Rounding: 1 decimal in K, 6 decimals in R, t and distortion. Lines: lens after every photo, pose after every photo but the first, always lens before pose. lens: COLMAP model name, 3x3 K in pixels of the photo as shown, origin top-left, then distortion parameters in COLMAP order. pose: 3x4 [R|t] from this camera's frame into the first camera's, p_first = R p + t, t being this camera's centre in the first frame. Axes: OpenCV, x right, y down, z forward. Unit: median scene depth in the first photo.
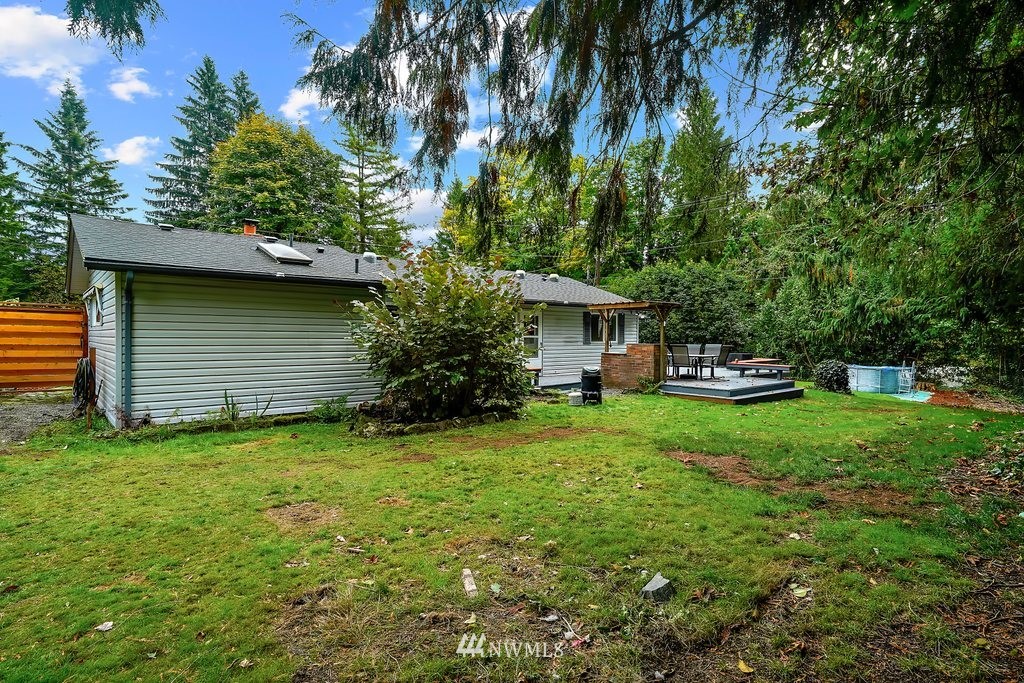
lens RADIAL K [[540.8, 0, 512.7], [0, 540.8, 343.2], [0, 0, 1]] dist [0.001455, 0.000005]
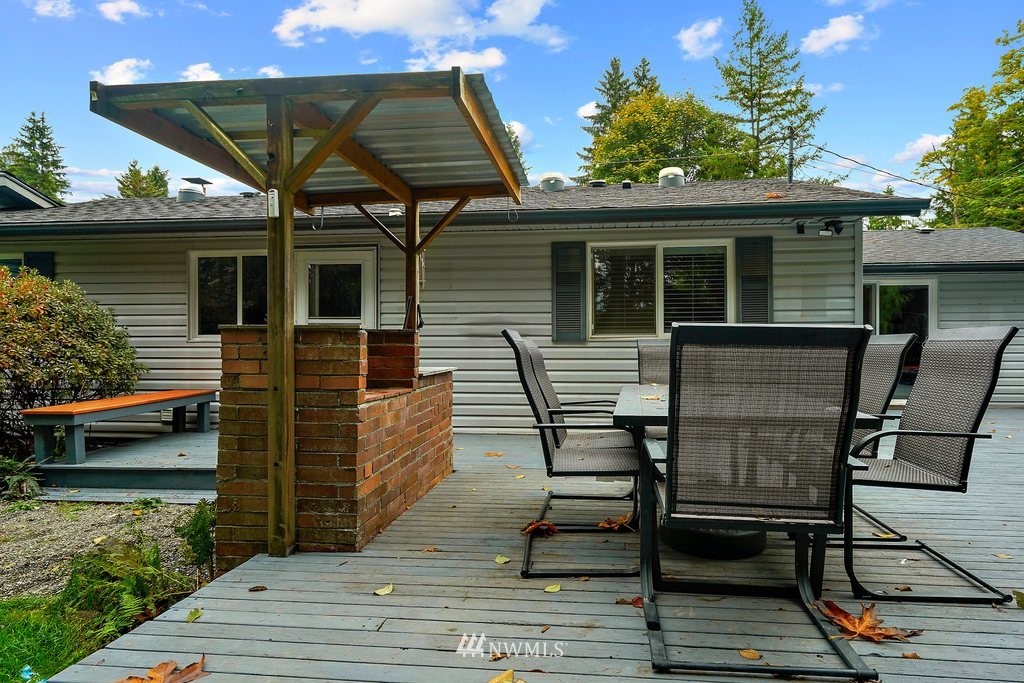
lens RADIAL K [[572.3, 0, 519.4], [0, 572.3, 348.7], [0, 0, 1]] dist [0.006049, 0.000762]
pose [[0.660329, -0.000366, -0.750976, 0.170084], [-0.006245, 0.999963, -0.005979, 0.003233], [0.750950, 0.008638, 0.660302, 0.348319]]
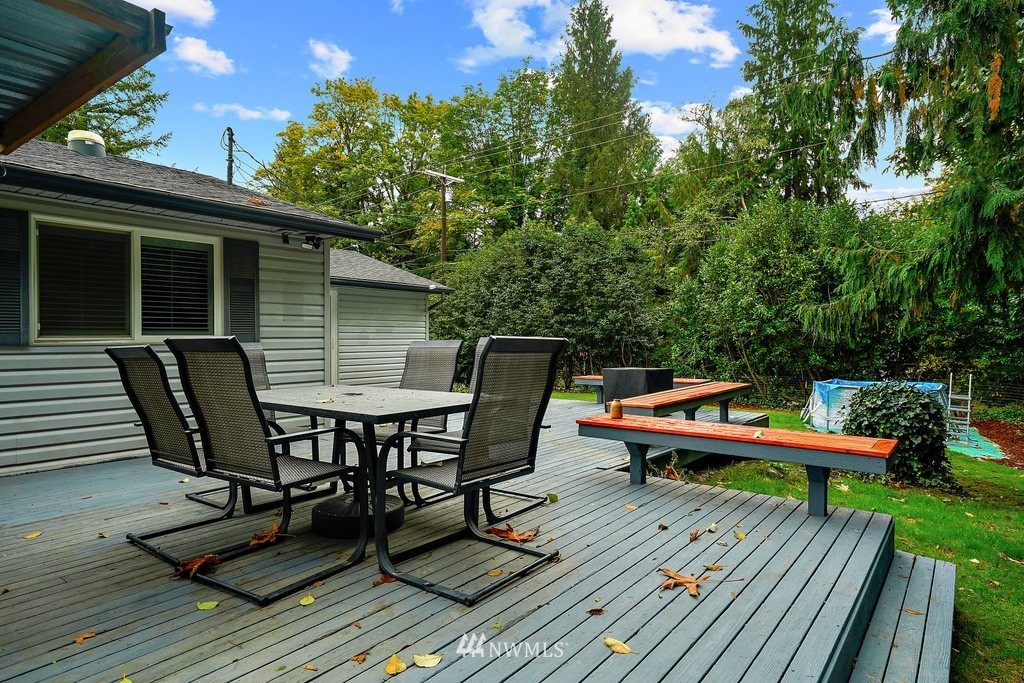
lens RADIAL K [[600.9, 0, 513.2], [0, 600.9, 337.1], [0, 0, 1]] dist [0.016037, 0.000376]
pose [[0.984505, -0.012005, 0.174944, 0.140326], [0.015981, 0.999645, -0.021334, 0.002585], [-0.174625, 0.023800, 0.984347, 0.327213]]
